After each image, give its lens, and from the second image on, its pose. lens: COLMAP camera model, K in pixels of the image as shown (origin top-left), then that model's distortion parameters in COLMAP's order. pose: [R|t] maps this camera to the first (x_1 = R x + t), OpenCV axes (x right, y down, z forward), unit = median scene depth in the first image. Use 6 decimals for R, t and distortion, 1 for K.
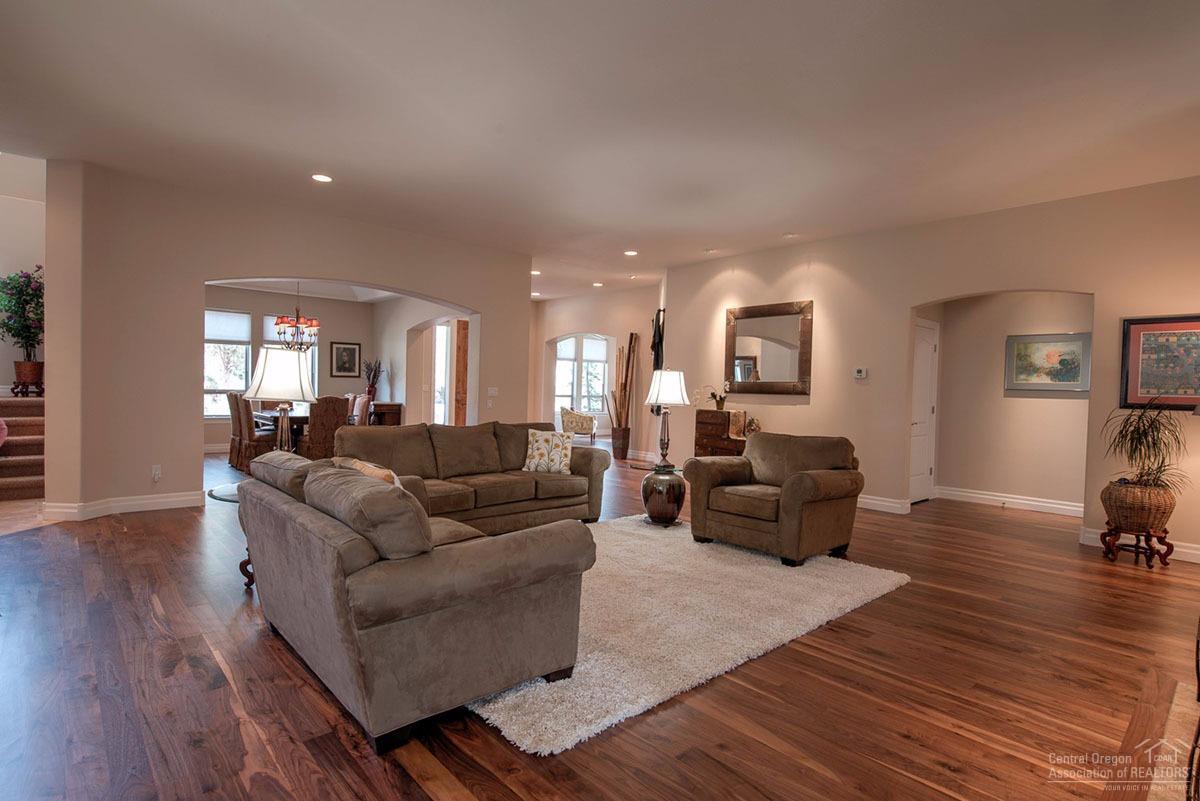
lens RADIAL K [[598.7, 0, 598.5], [0, 598.7, 403.1], [0, 0, 1]] dist [-0.003301, -0.000495]
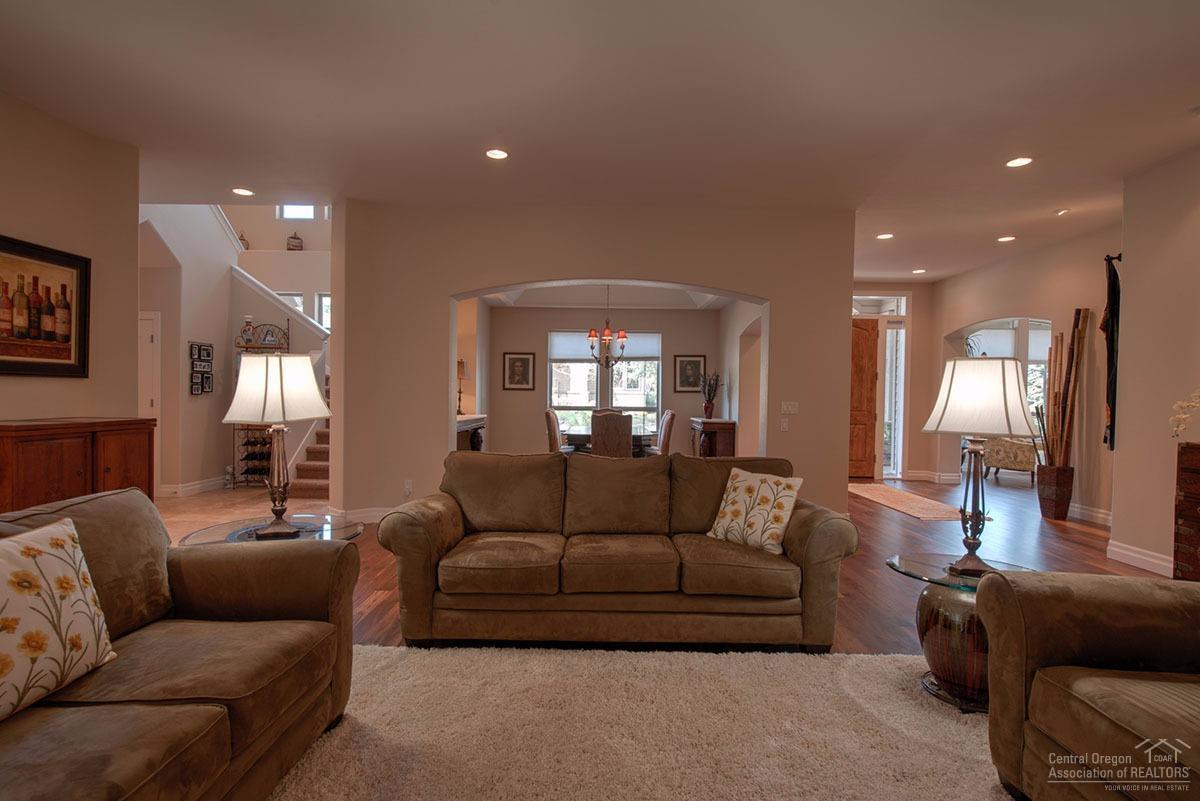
lens RADIAL K [[598.7, 0, 598.5], [0, 598.7, 403.1], [0, 0, 1]] dist [-0.003301, -0.000495]
pose [[0.737205, -0.008725, -0.675613, 0.145493], [-0.009615, 0.999680, -0.023402, -0.005487], [0.675601, 0.023748, 0.736885, 0.329972]]
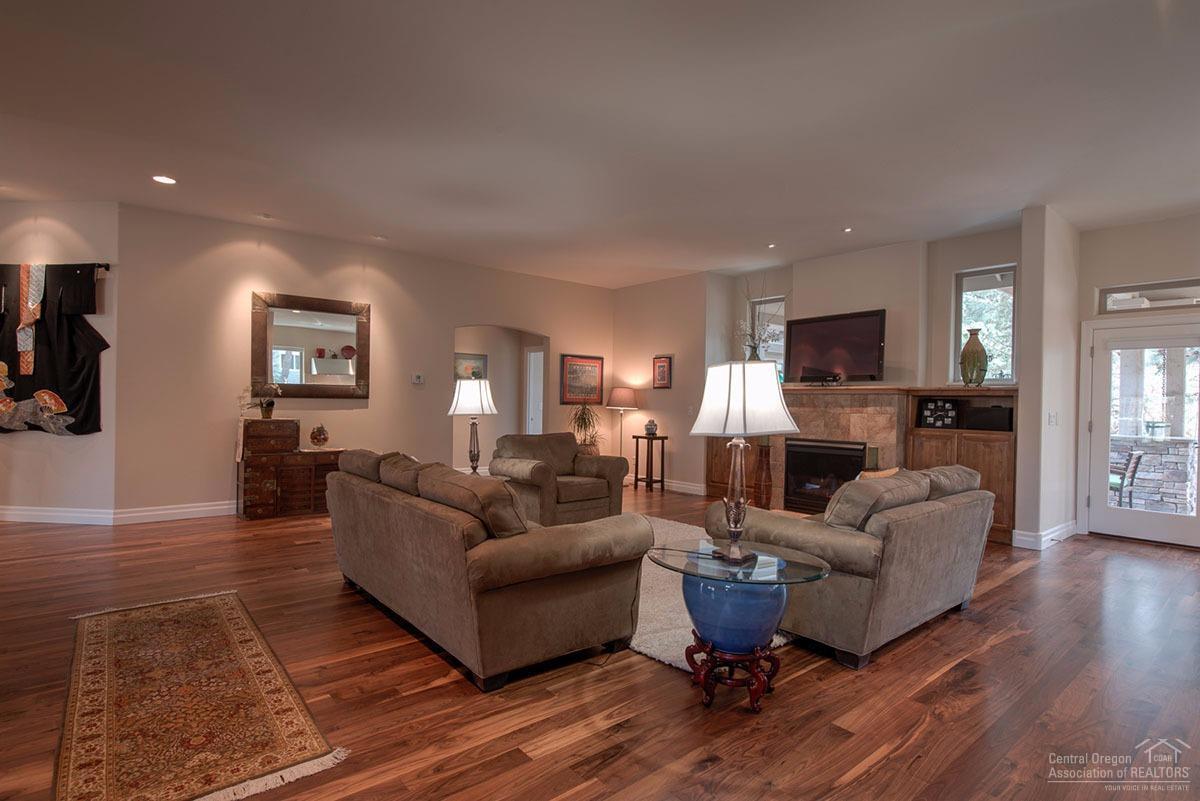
lens RADIAL K [[598.7, 0, 598.5], [0, 598.7, 403.1], [0, 0, 1]] dist [-0.003301, -0.000495]
pose [[0.047170, -0.026838, 0.998526, -0.578647], [0.008438, 0.999614, 0.026468, -0.027288], [-0.998851, 0.007177, 0.047379, 0.525639]]
